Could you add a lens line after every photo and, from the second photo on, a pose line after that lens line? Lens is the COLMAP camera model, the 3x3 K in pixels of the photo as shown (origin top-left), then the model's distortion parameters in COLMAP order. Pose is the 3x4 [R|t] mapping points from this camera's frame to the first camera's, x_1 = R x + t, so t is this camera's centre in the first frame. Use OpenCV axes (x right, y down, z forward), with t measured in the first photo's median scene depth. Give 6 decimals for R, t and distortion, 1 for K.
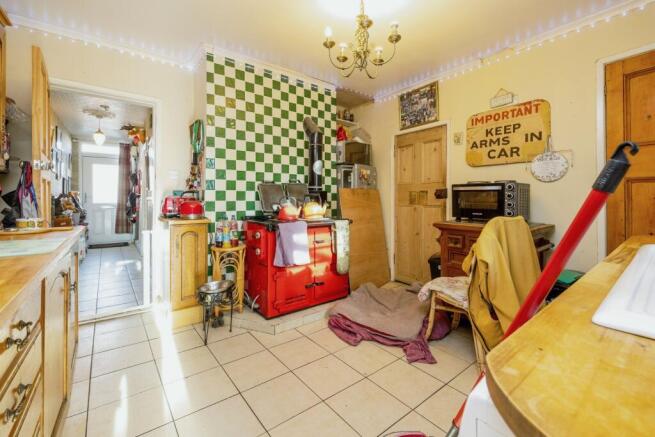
lens RADIAL K [[283.6, 0, 326.1], [0, 283.6, 207.9], [0, 0, 1]] dist [0.000131, -0.000021]
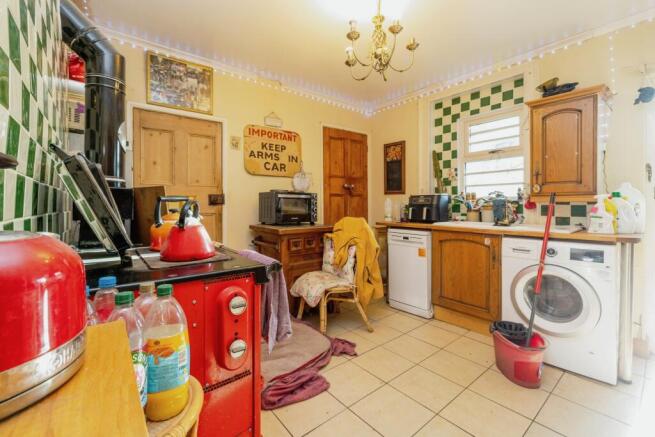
lens RADIAL K [[283.6, 0, 326.1], [0, 283.6, 207.9], [0, 0, 1]] dist [0.000131, -0.000021]
pose [[-0.021694, -0.014205, 0.999664, -0.563923], [0.030368, 0.999428, 0.014860, -0.031896], [-0.999303, 0.030680, -0.021250, 0.803398]]
